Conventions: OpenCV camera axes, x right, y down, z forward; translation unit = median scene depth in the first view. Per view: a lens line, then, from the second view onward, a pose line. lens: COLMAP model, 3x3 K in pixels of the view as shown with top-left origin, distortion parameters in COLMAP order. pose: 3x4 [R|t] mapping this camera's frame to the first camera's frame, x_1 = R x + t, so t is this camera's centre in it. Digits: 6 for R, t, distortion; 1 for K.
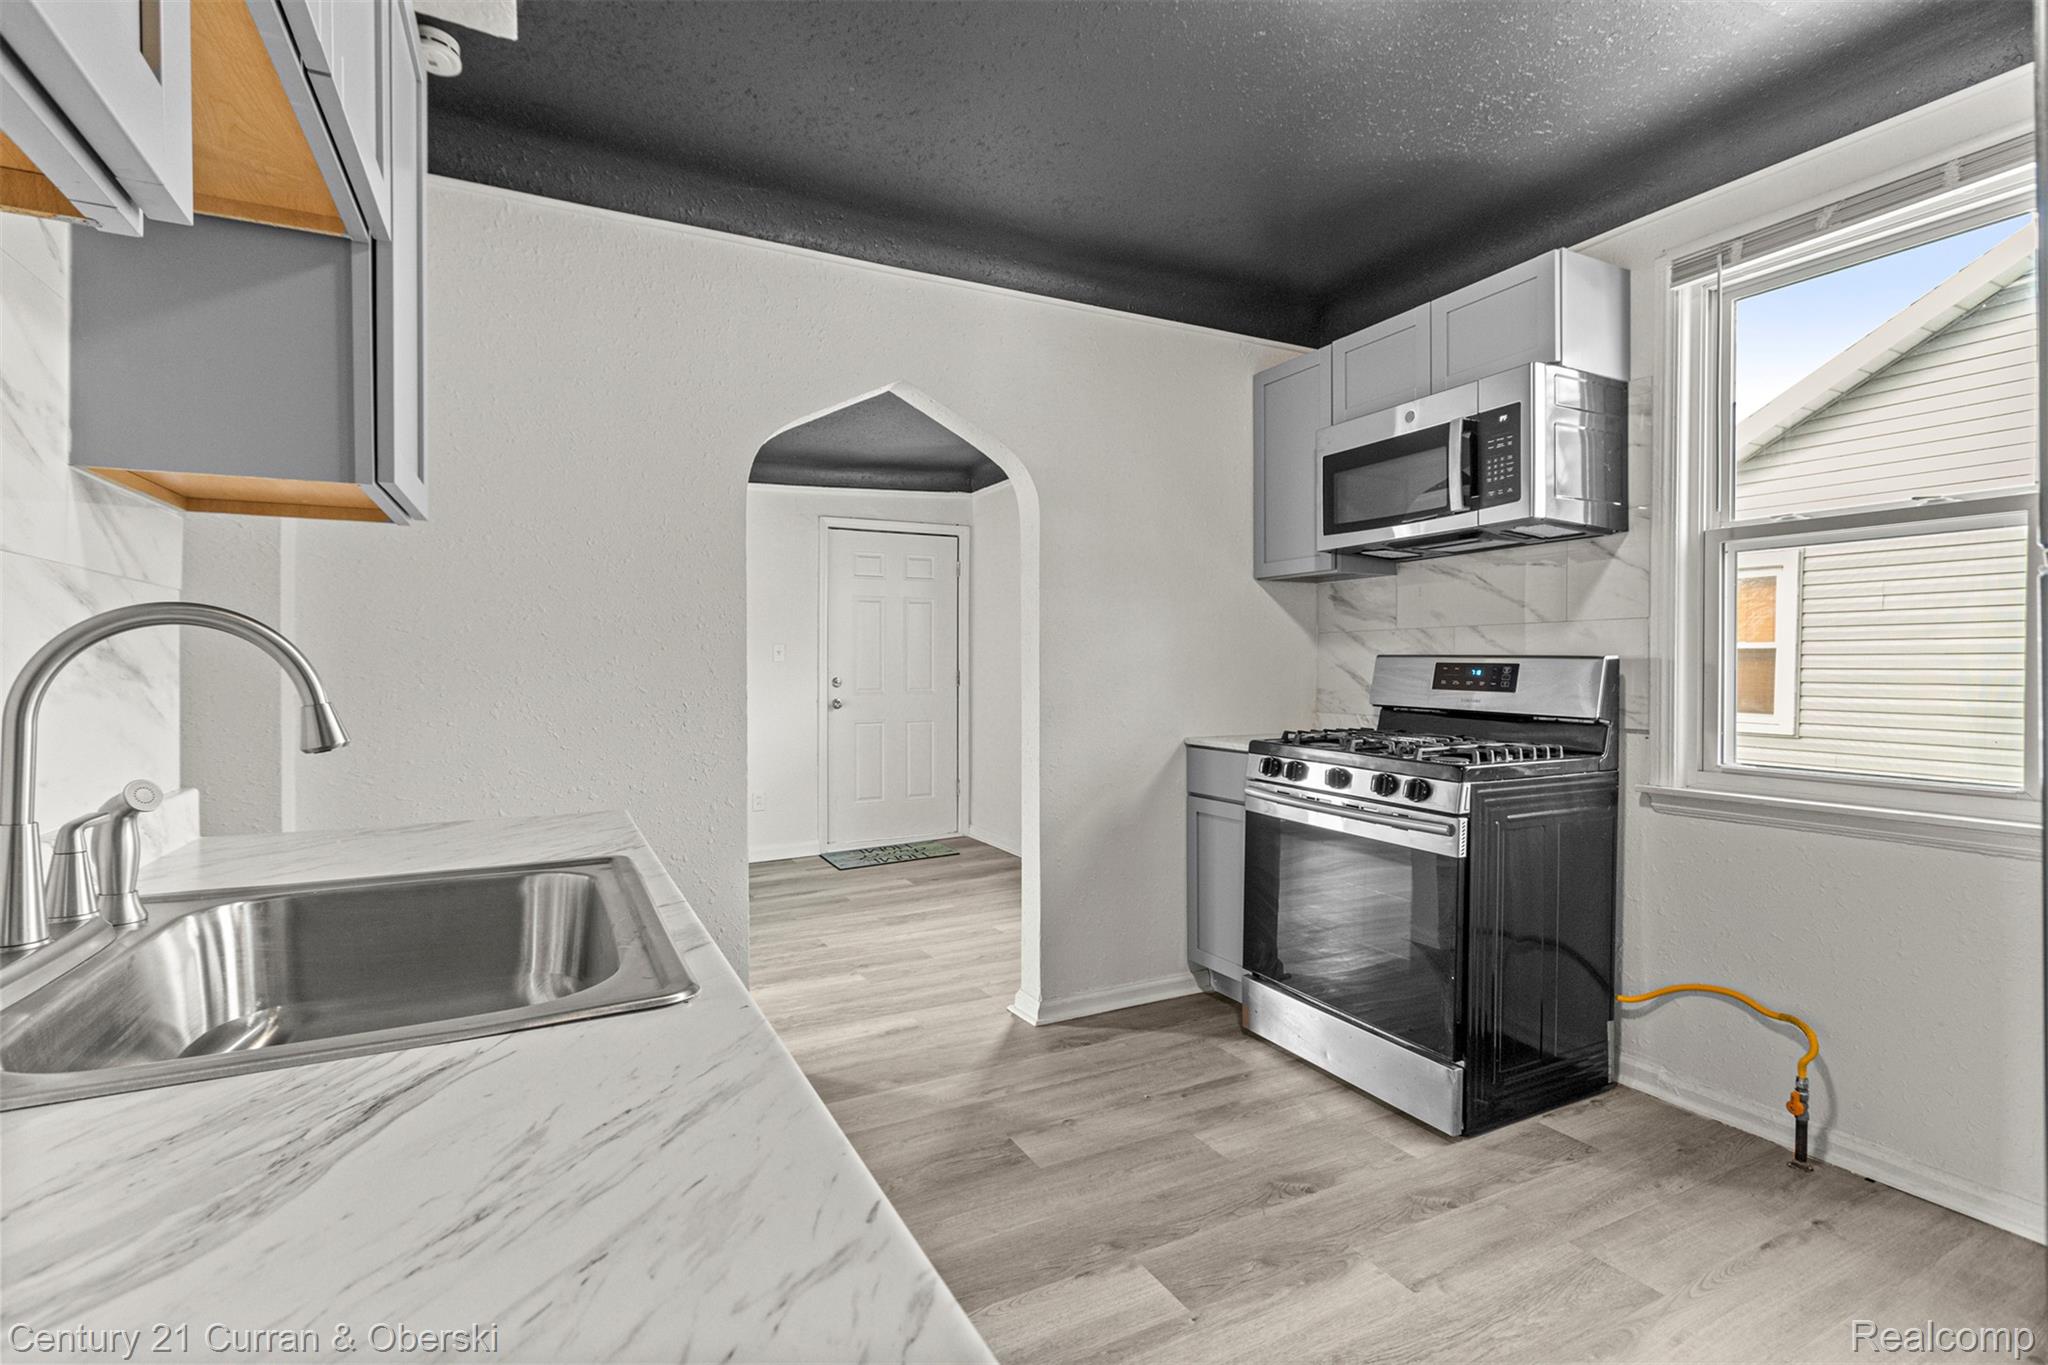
lens RADIAL K [[941.6, 0, 1015.5], [0, 941.6, 661.9], [0, 0, 1]] dist [0.000584, 0.000084]
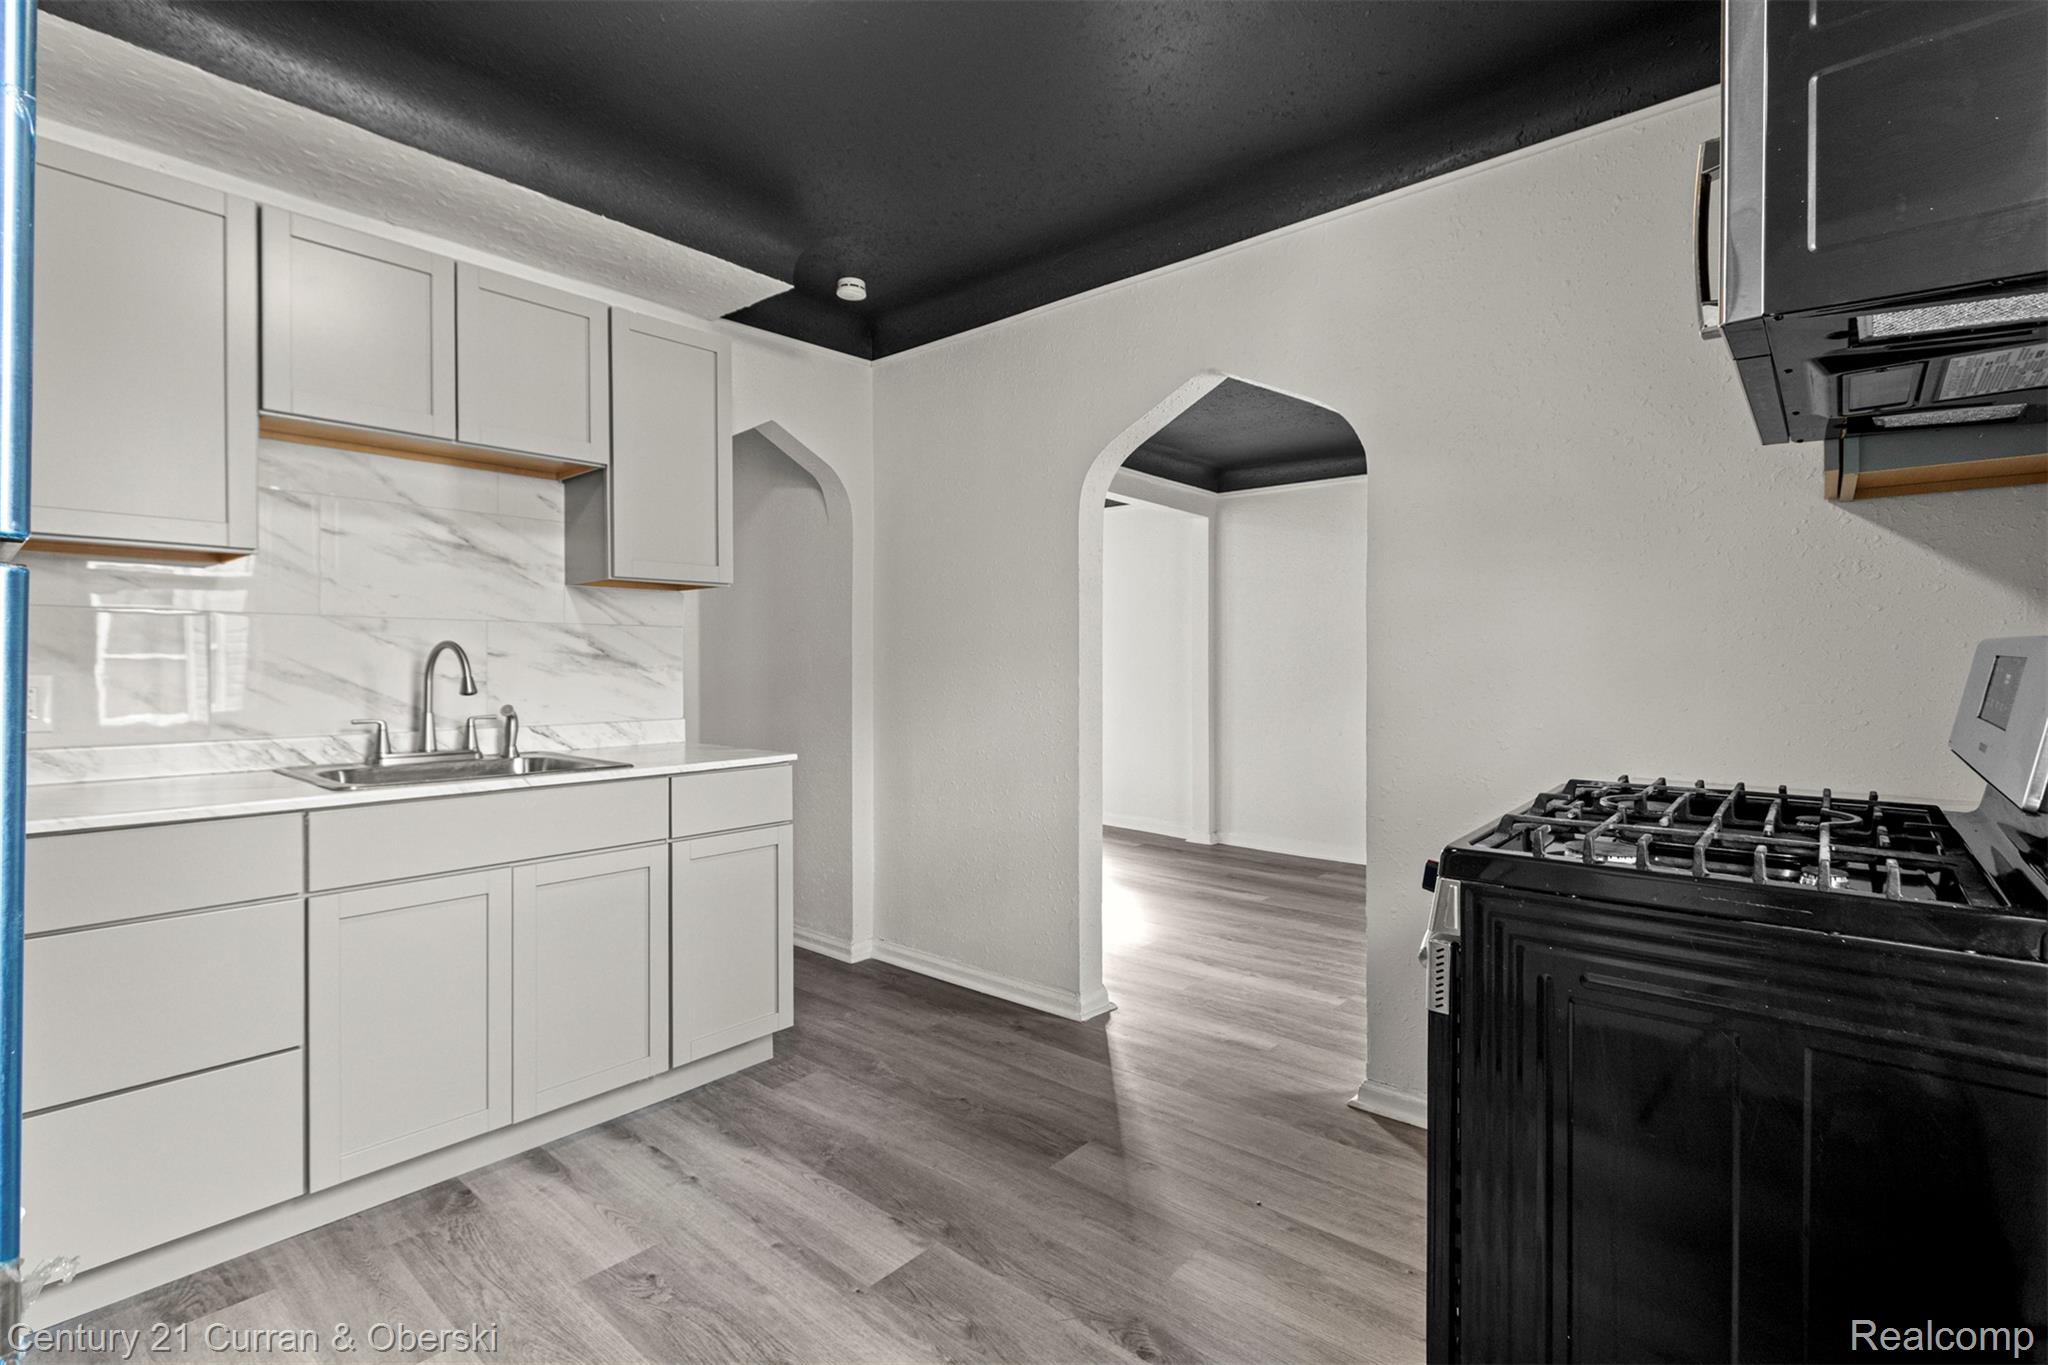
lens RADIAL K [[941.6, 0, 1015.5], [0, 941.6, 661.9], [0, 0, 1]] dist [0.000584, 0.000084]
pose [[0.377666, 0.004511, -0.925931, 0.790491], [-0.000064, 0.999988, 0.004846, -0.004735], [0.925942, -0.001771, 0.377662, 0.495819]]
